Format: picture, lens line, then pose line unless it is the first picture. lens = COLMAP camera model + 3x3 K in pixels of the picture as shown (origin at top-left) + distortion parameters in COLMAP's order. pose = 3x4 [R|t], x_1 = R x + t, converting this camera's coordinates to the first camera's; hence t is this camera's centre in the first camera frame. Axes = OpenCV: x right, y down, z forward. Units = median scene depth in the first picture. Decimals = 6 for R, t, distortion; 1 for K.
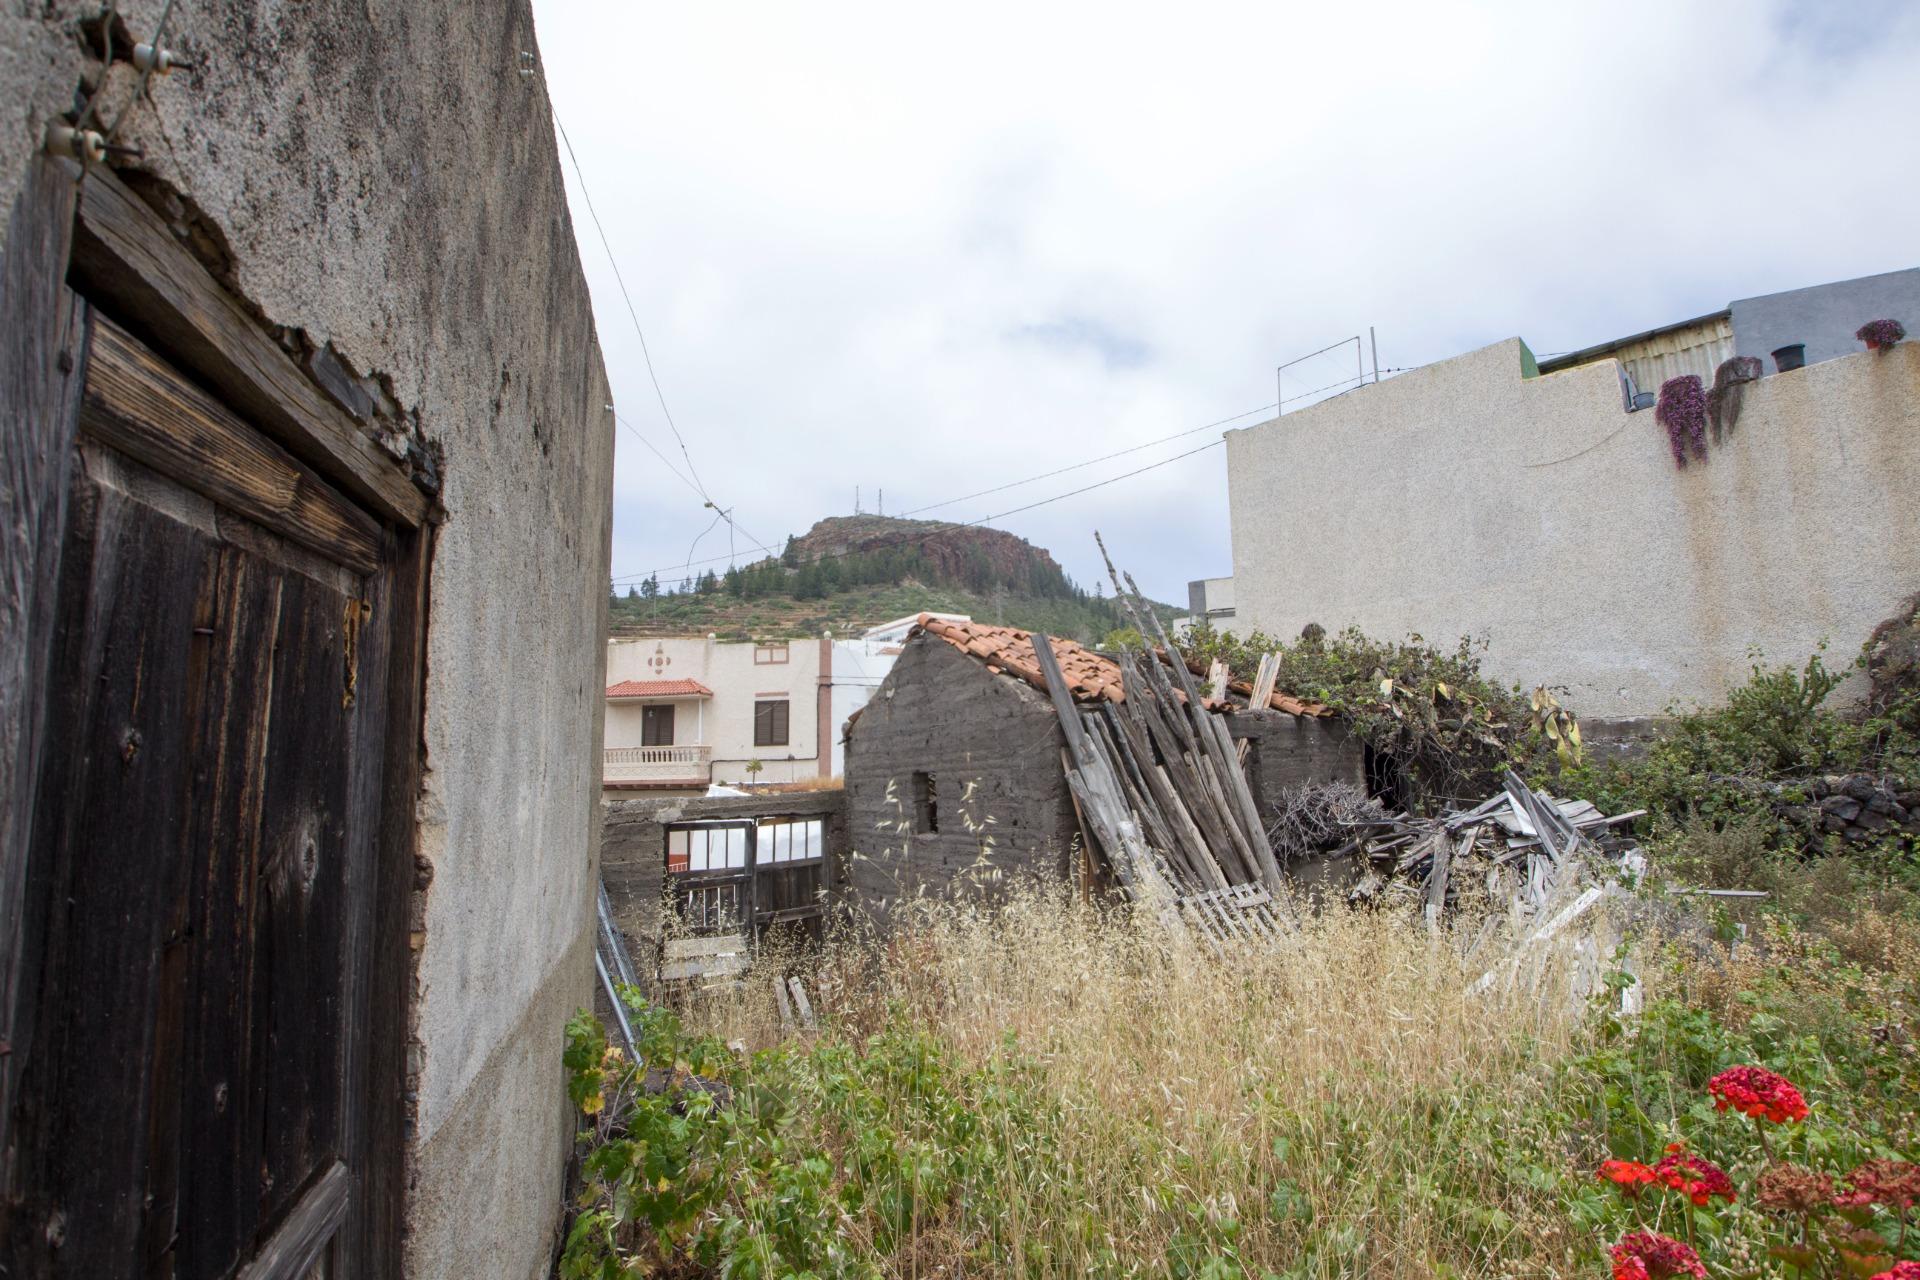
lens RADIAL K [[886.8, 0, 960.4], [0, 886.8, 645.9], [0, 0, 1]] dist [0.007438, -0.022638]
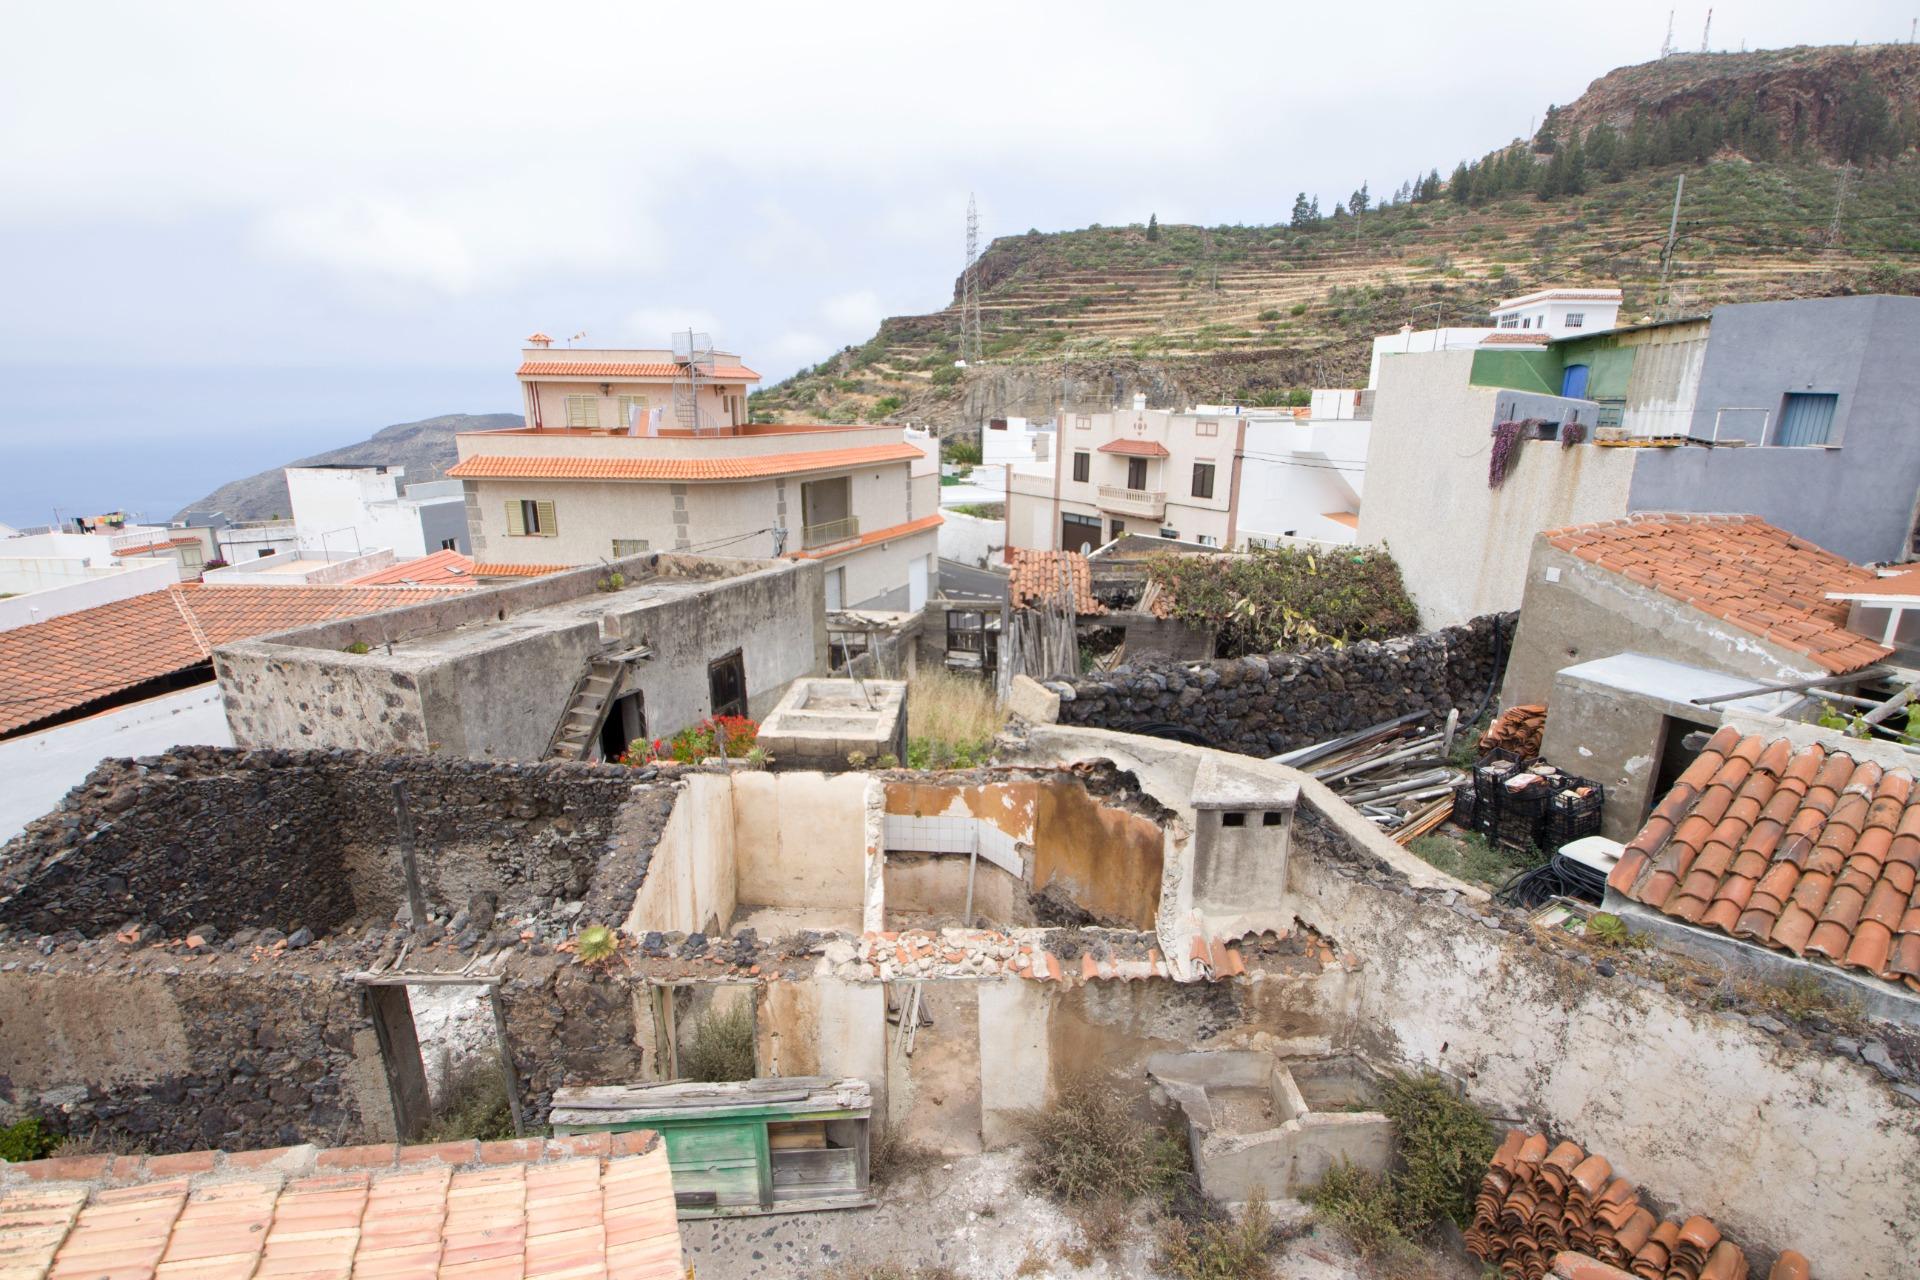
lens RADIAL K [[885.0, 0, 958.1], [0, 885.0, 647.2], [0, 0, 1]] dist [0.017953, -0.033323]
pose [[0.729654, 0.210249, -0.650692, 1.364643], [0.071320, 0.922972, 0.378202, -0.660044], [0.680087, -0.322364, 0.658455, -0.710269]]
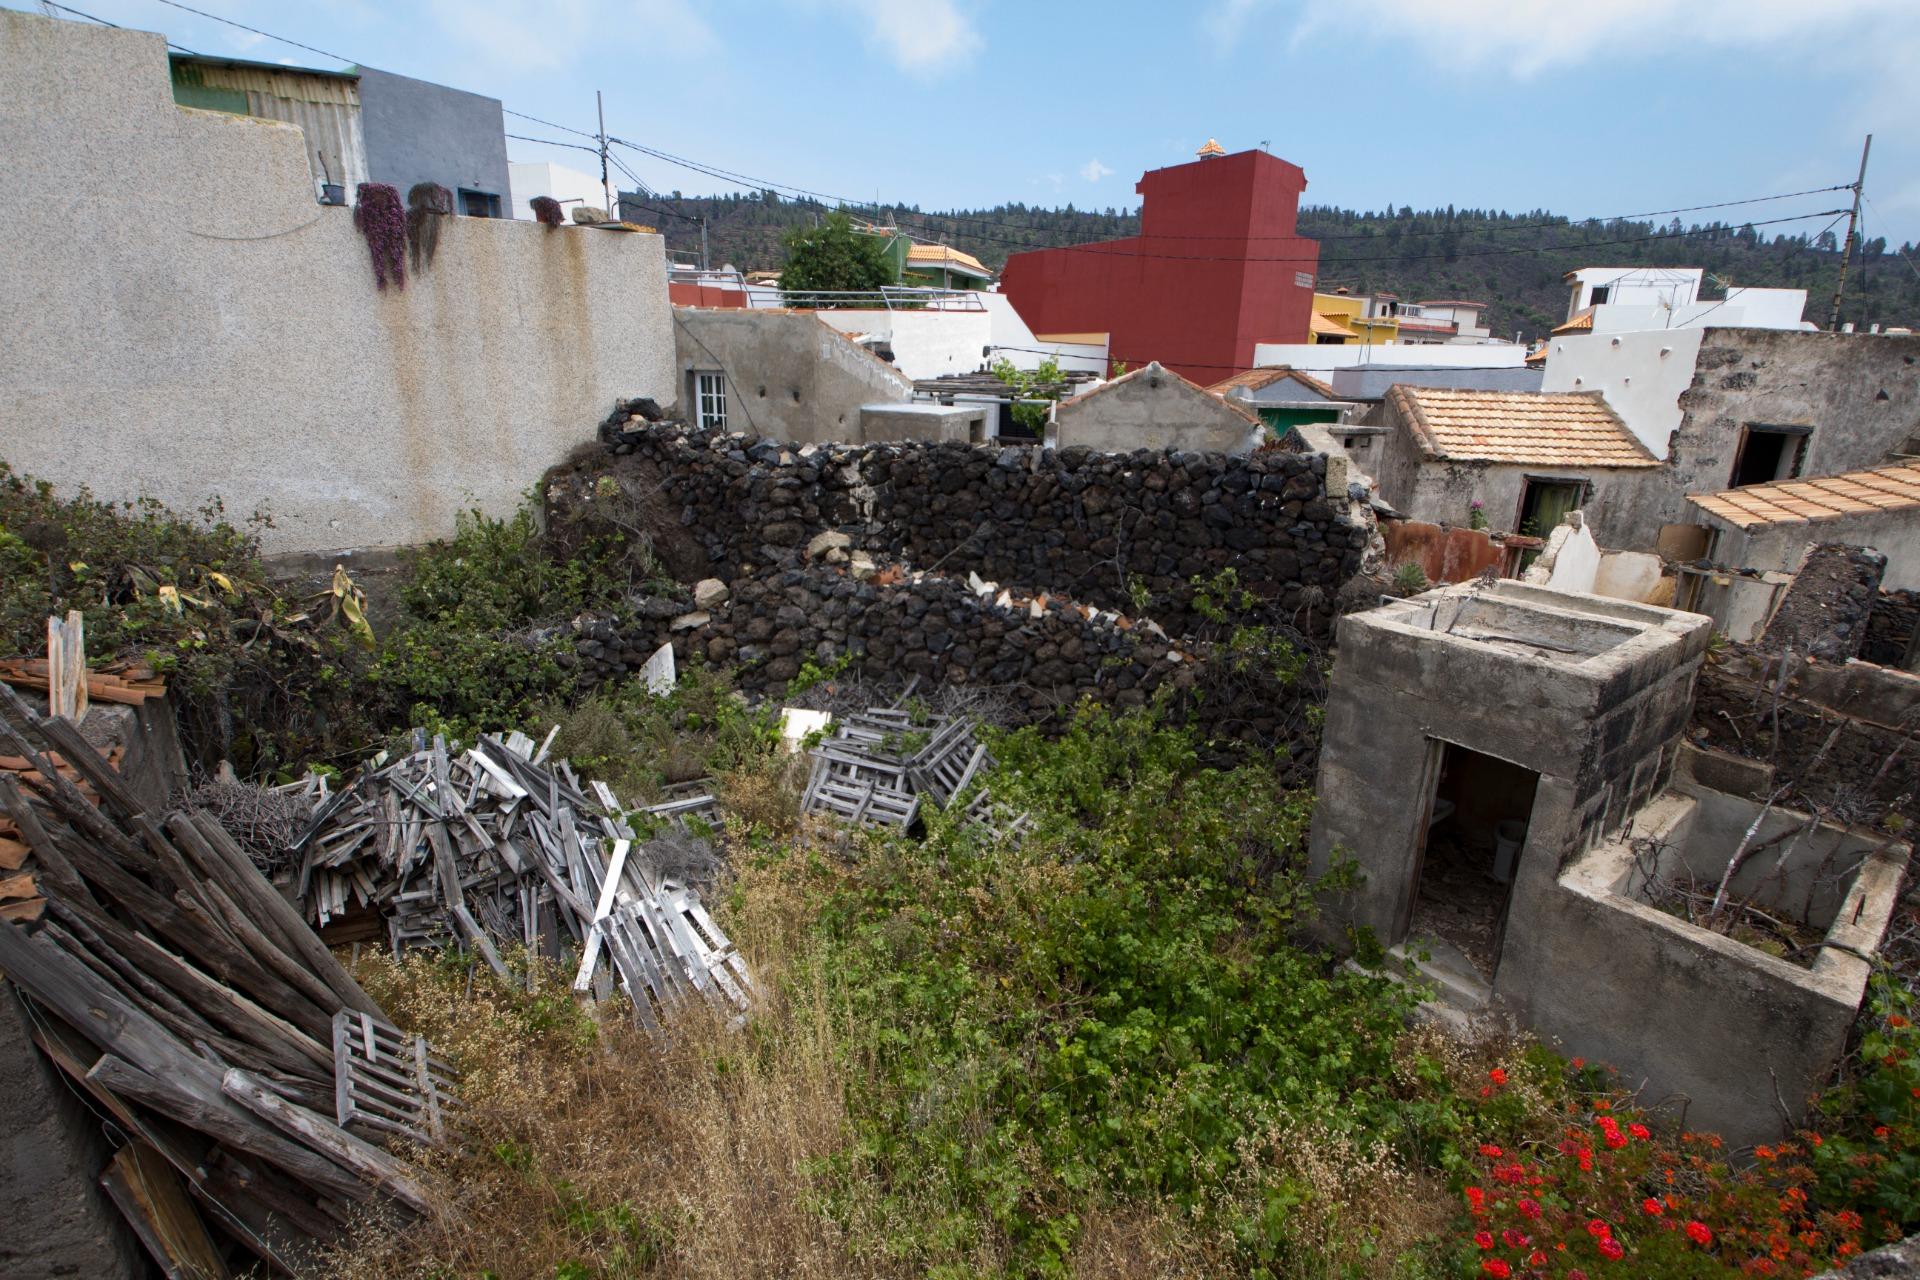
lens RADIAL K [[886.8, 0, 960.4], [0, 886.8, 645.9], [0, 0, 1]] dist [0.007438, -0.022638]
pose [[0.049013, -0.281223, 0.958390, -0.204597], [-0.152614, 0.946167, 0.285442, -0.238123], [-0.987070, -0.160254, 0.003456, 0.370321]]
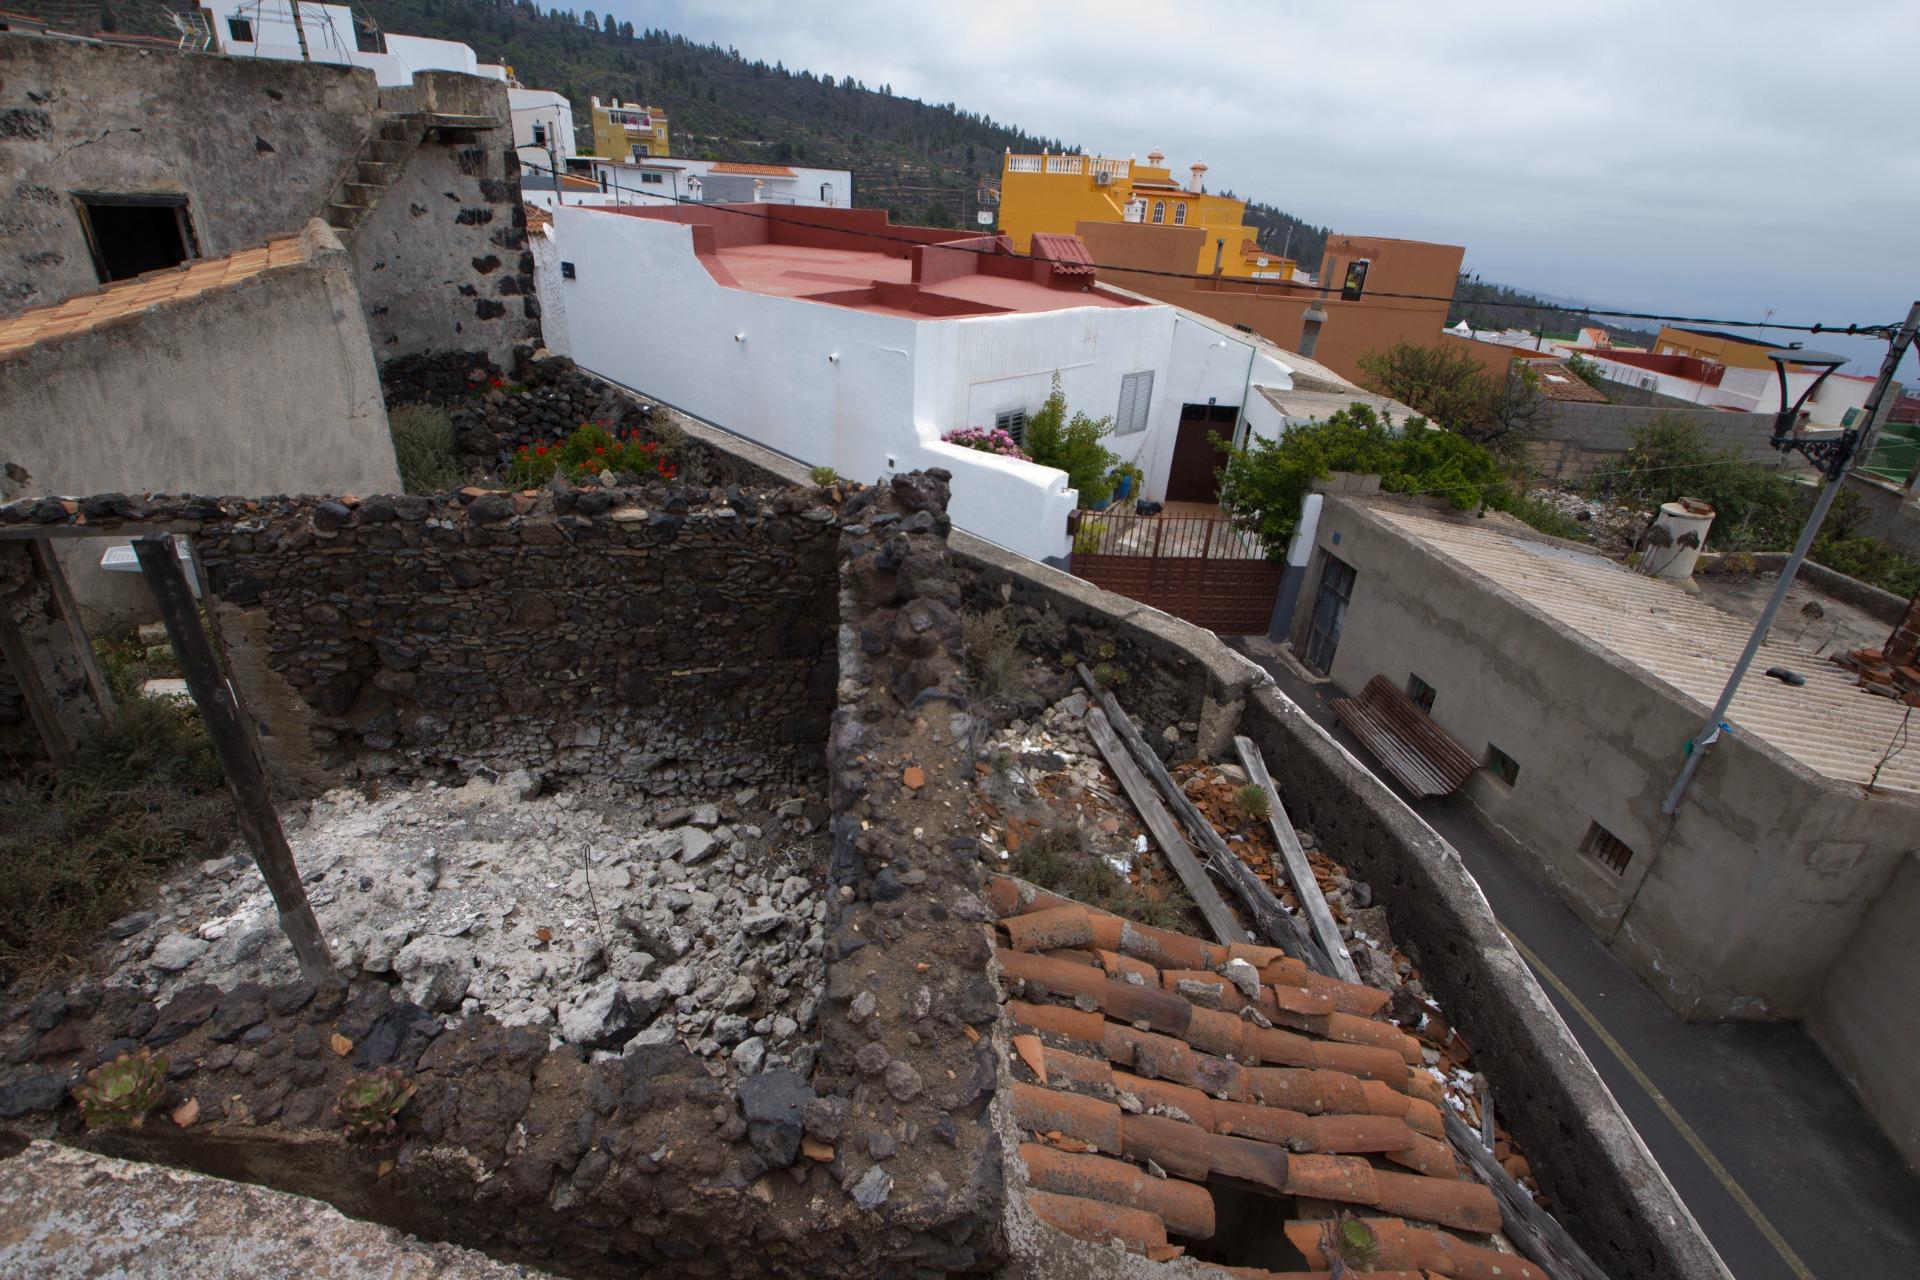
lens RADIAL K [[885.0, 0, 958.1], [0, 885.0, 647.2], [0, 0, 1]] dist [0.017953, -0.033323]
pose [[-0.853116, -0.269220, 0.446893, -0.025297], [-0.112840, 0.931514, 0.345759, -0.342339], [-0.509372, 0.244545, -0.825068, -0.426718]]
